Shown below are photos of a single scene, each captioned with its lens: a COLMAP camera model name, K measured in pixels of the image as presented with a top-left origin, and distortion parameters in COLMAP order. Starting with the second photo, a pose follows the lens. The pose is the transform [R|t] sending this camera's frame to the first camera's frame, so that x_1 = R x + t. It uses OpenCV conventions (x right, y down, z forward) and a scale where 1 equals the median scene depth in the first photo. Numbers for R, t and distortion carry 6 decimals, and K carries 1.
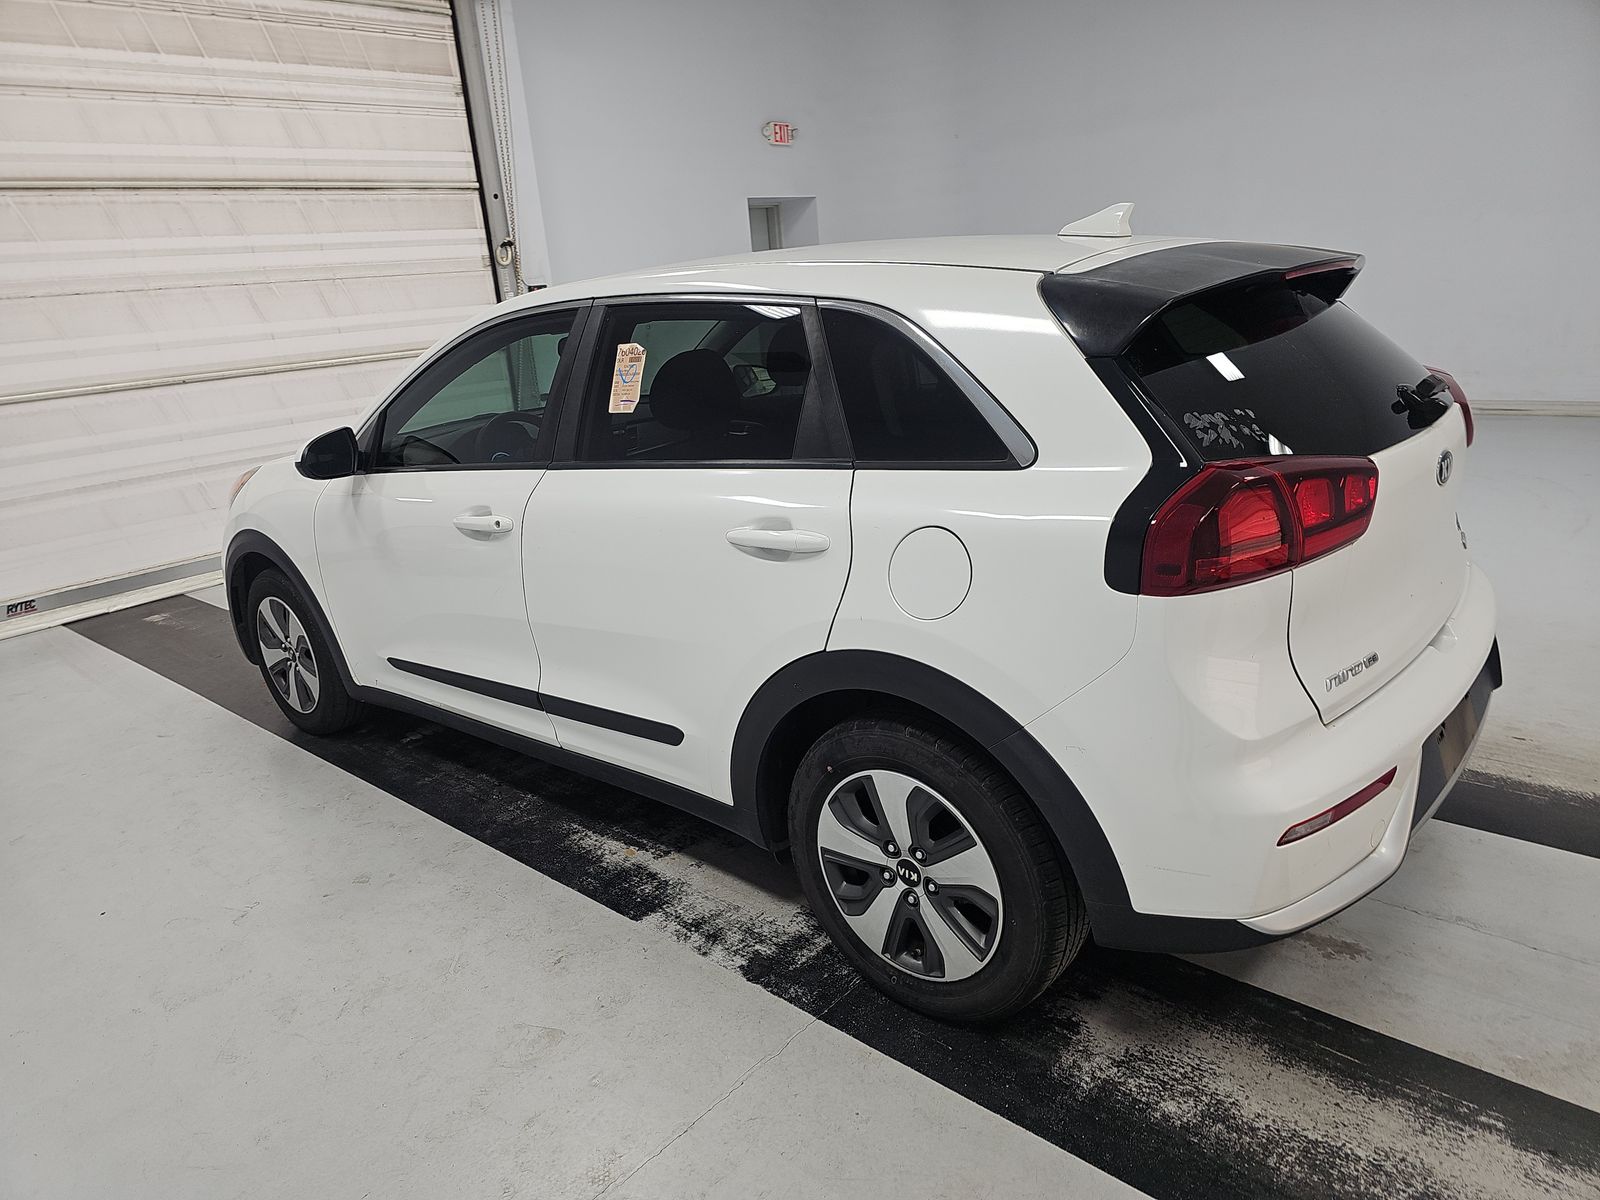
lens RADIAL K [[1078.3, 0, 800.7], [0, 1078.3, 596.4], [0, 0, 1]] dist [0.034015, -0.033955]
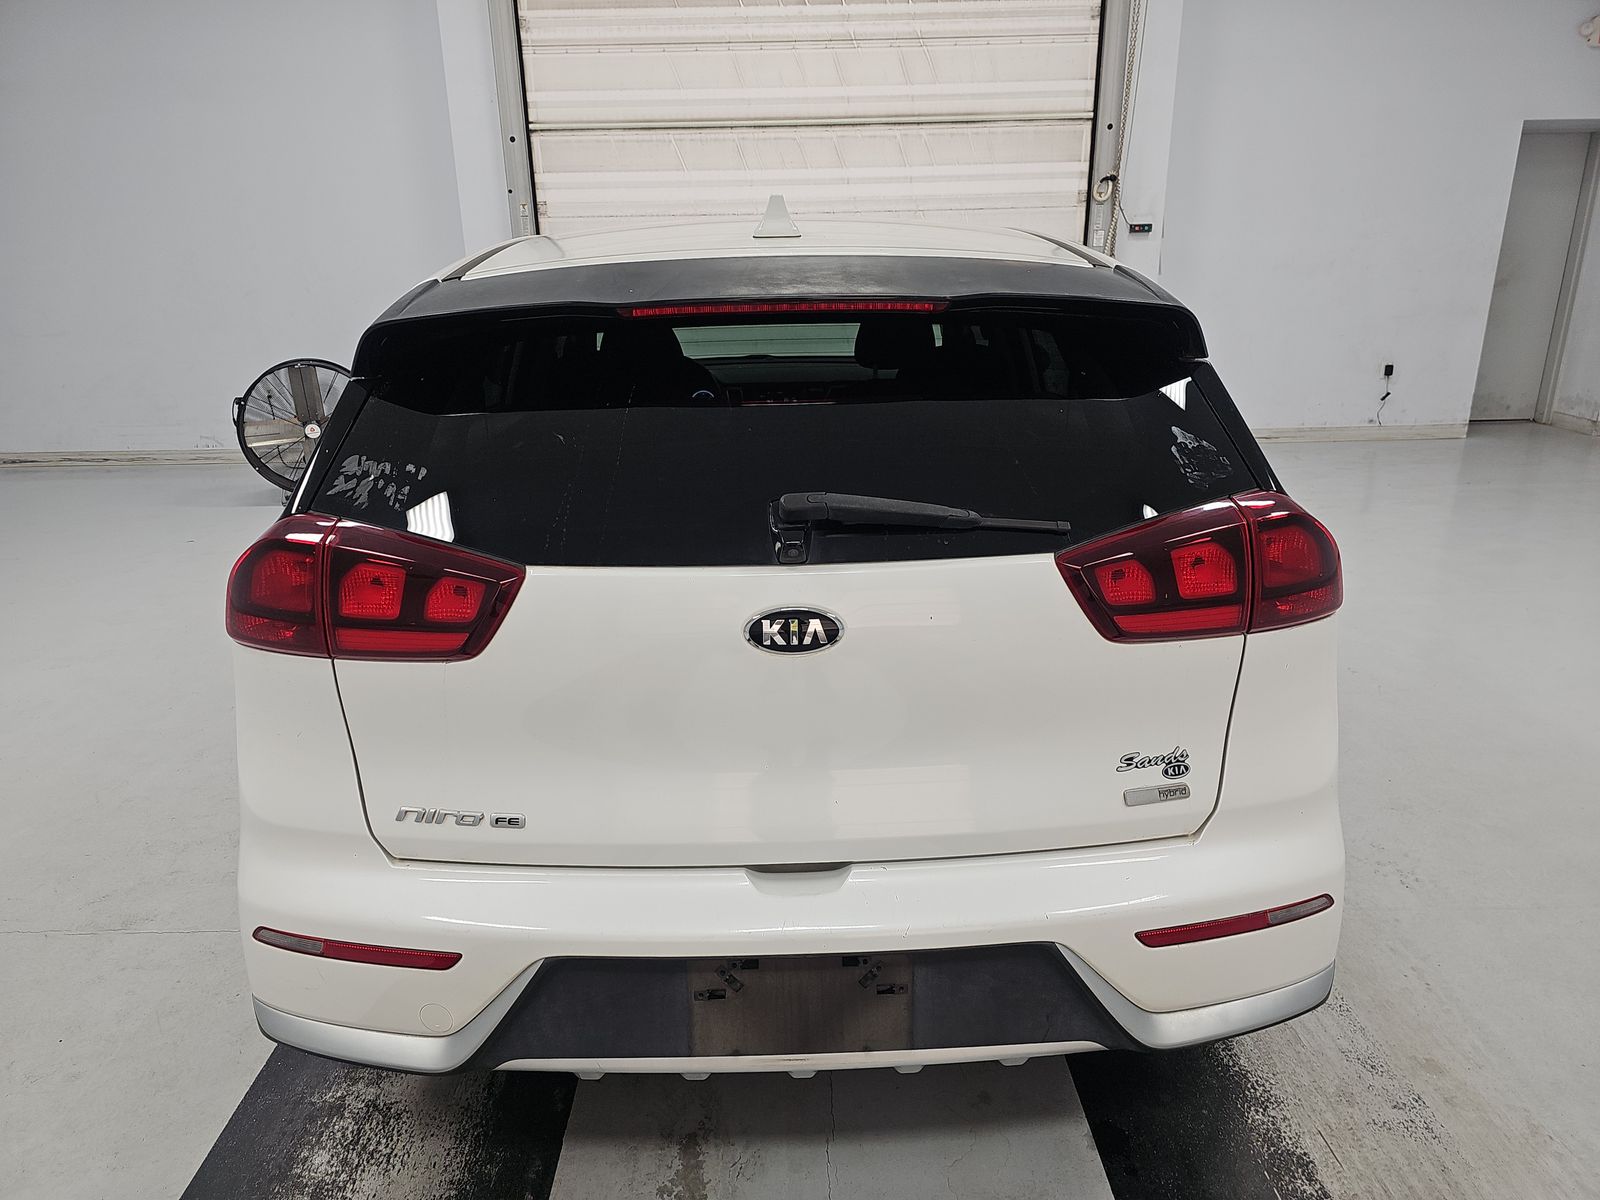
lens RADIAL K [[1078.3, 0, 793.7], [0, 1078.3, 608.7], [0, 0, 1]] dist [0.034015, -0.033955]
pose [[0.670420, 0.299788, -0.678722, 0.367643], [-0.244101, 0.952937, 0.179791, -0.088441], [0.700679, 0.045142, 0.712047, 0.189431]]
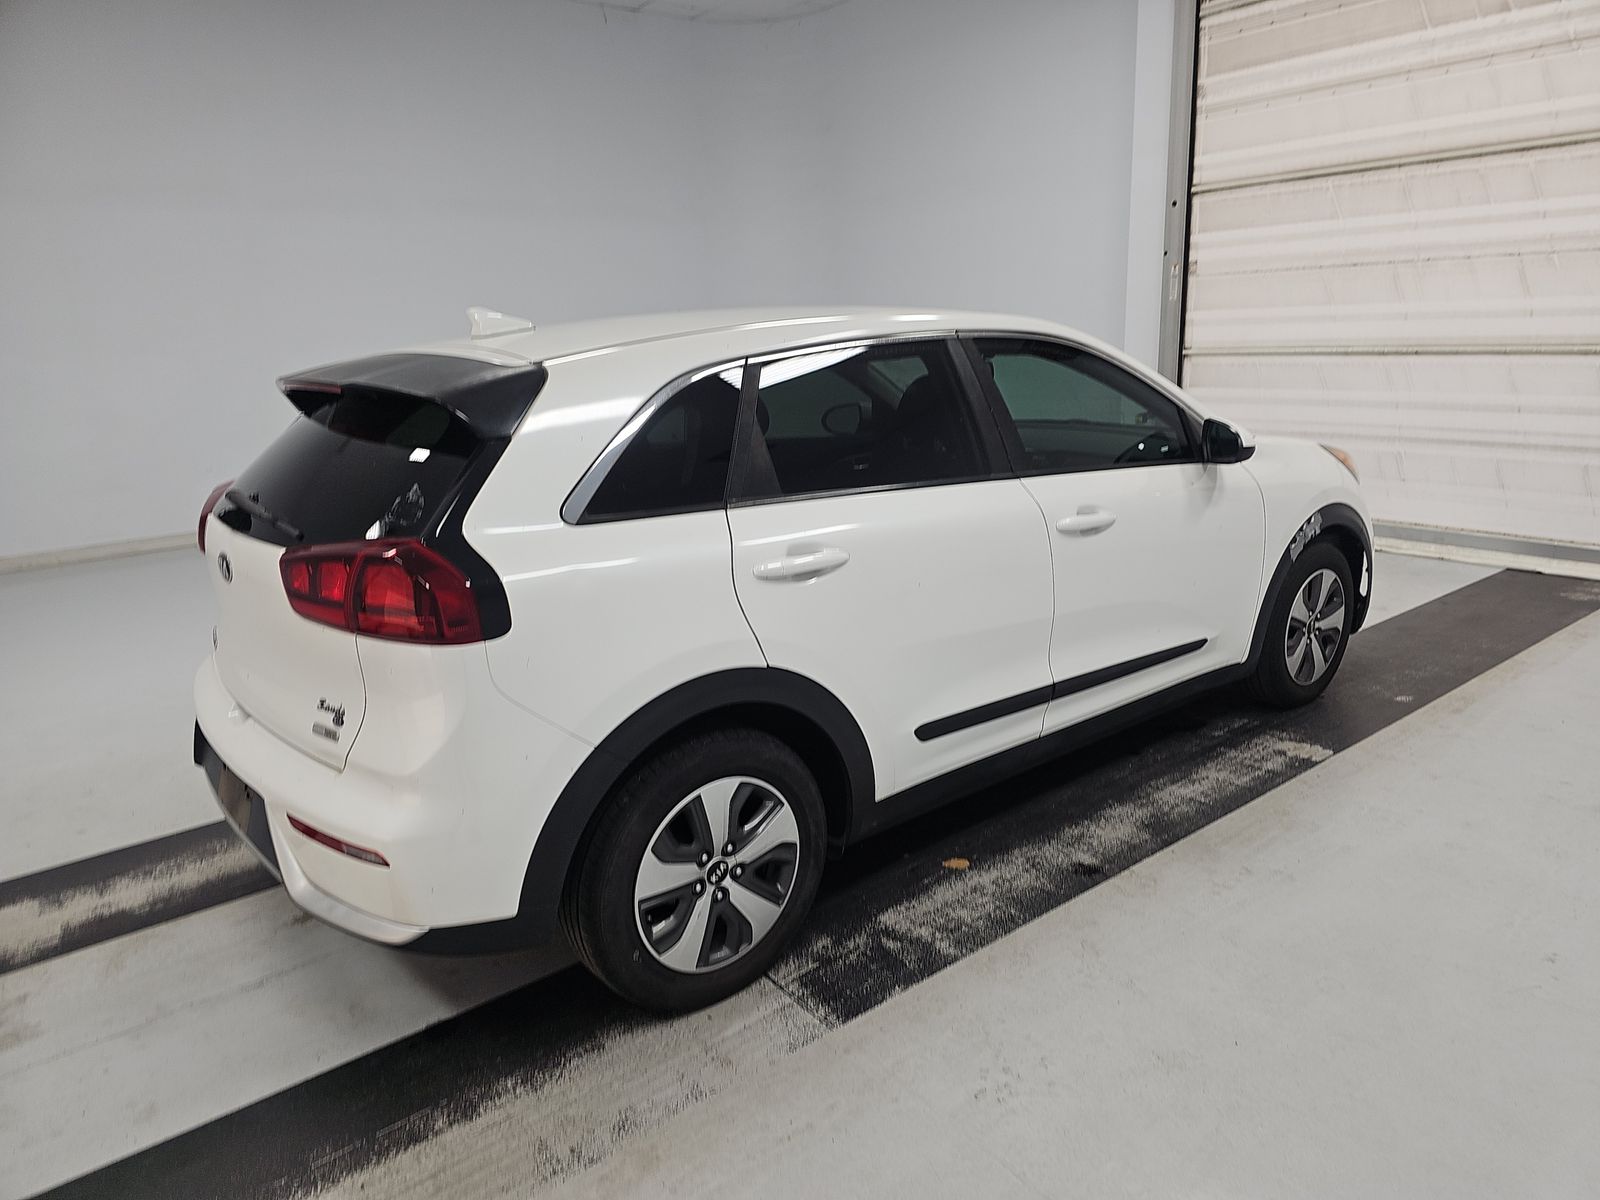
lens RADIAL K [[1078.3, 0, 795.7], [0, 1078.3, 602.3], [0, 0, 1]] dist [0.034015, -0.033955]
pose [[-0.177413, 0.330721, -0.926902, 0.559737], [-0.224689, 0.903356, 0.365326, -0.229308], [0.958144, 0.273079, -0.085957, 0.600725]]
